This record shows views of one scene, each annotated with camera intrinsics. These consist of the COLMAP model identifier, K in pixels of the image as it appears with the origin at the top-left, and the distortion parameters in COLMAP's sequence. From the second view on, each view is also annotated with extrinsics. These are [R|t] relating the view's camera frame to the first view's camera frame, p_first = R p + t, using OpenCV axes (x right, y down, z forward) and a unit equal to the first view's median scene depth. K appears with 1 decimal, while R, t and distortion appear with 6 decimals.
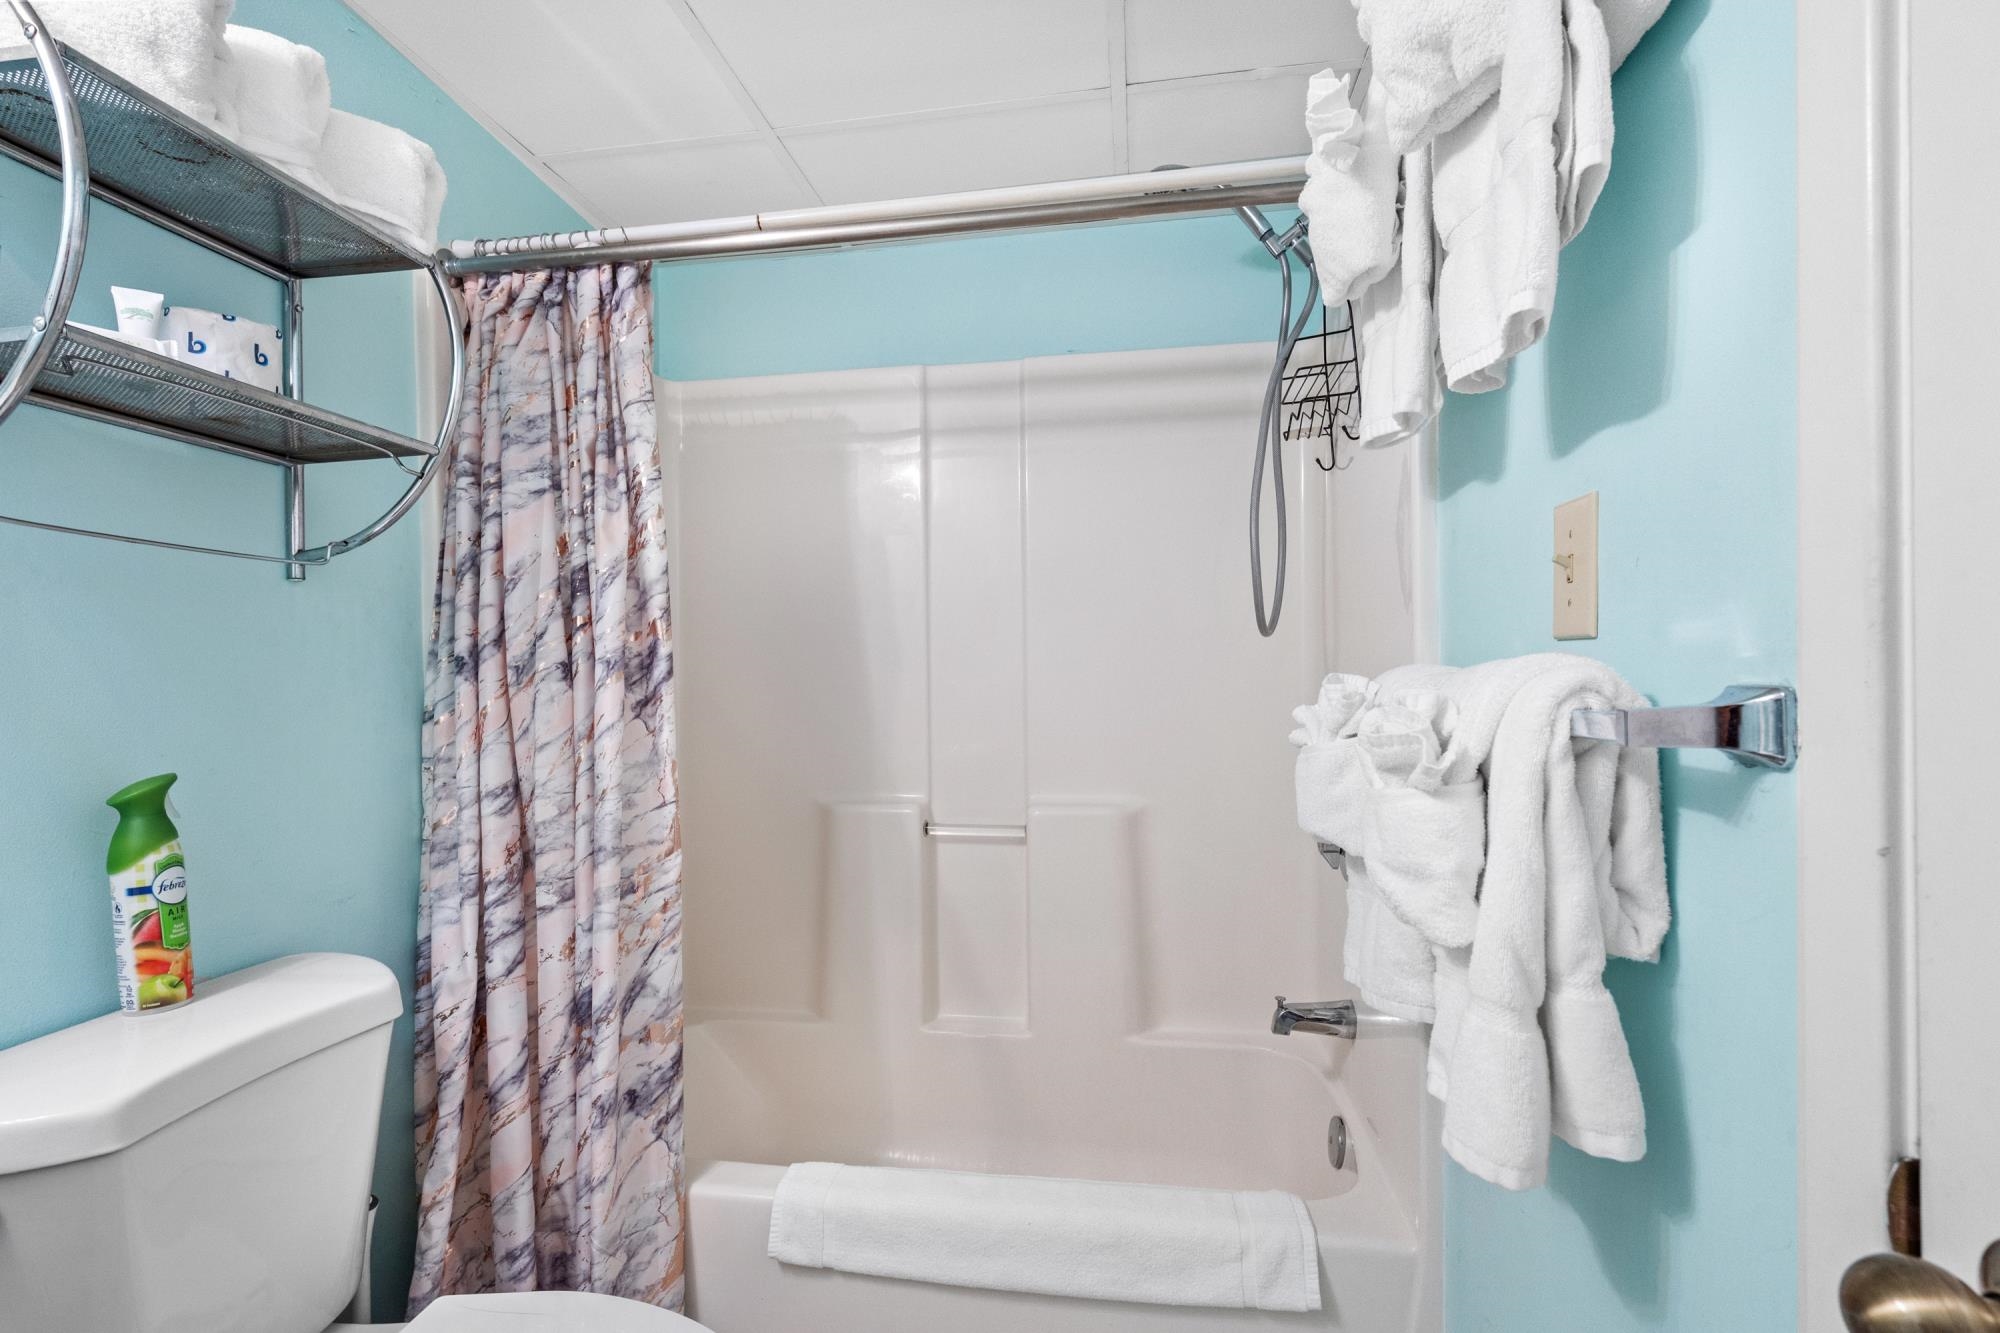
lens RADIAL K [[942.4, 0, 1008.5], [0, 942.4, 690.4], [0, 0, 1]] dist [-0.001406, 0.000434]
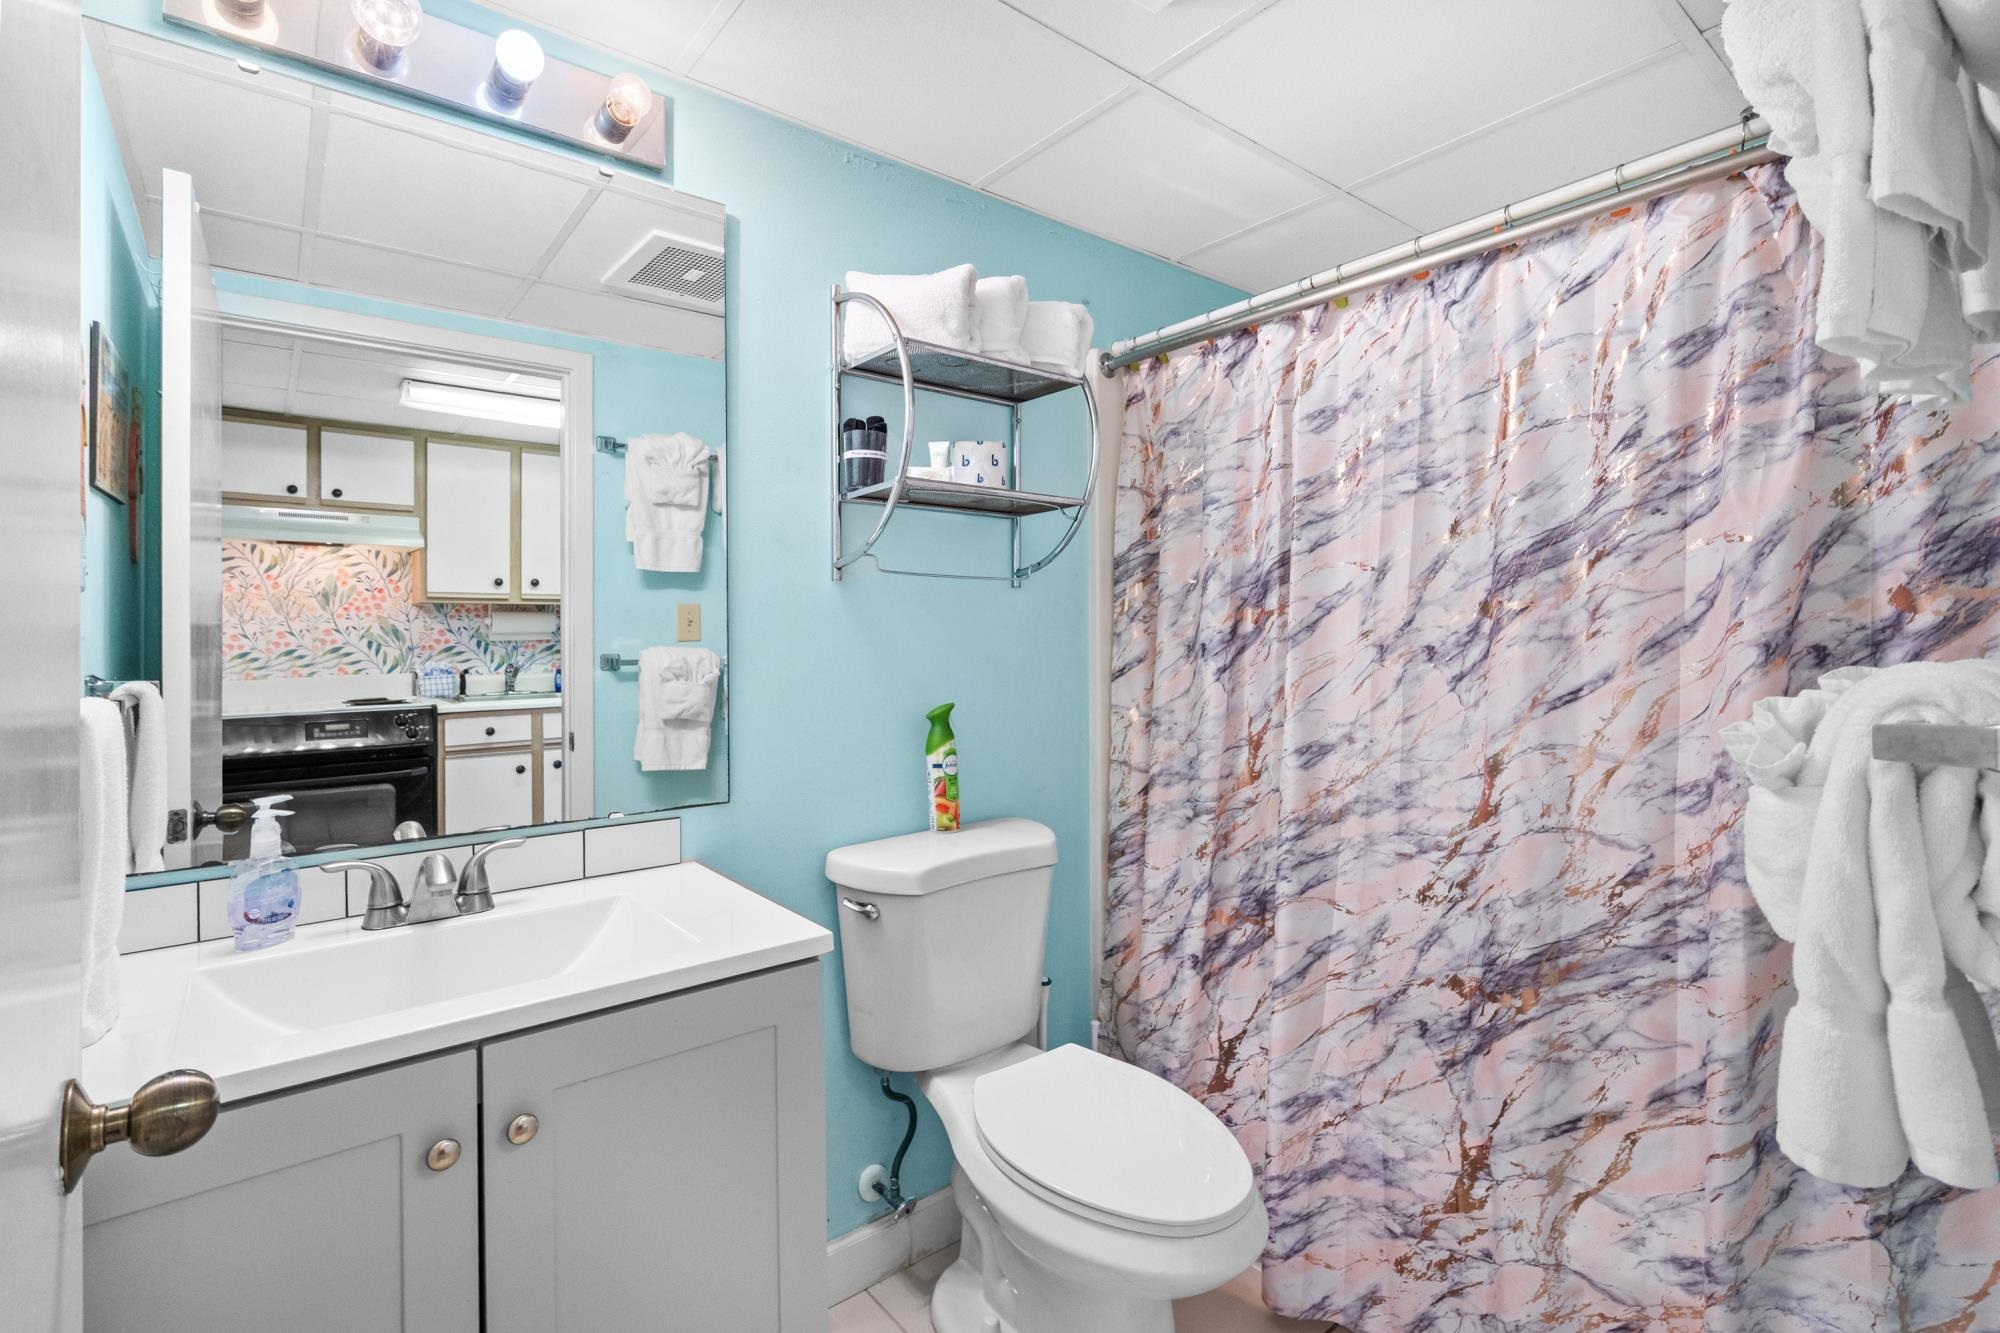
lens RADIAL K [[906.2, 0, 996.7], [0, 906.2, 673.1], [0, 0, 1]] dist [-0.002244, 0.000390]
pose [[0.748340, 0.030929, -0.662594, 0.320170], [-0.016521, 0.999472, 0.027994, -0.018602], [0.663110, -0.010002, 0.748455, -0.238041]]
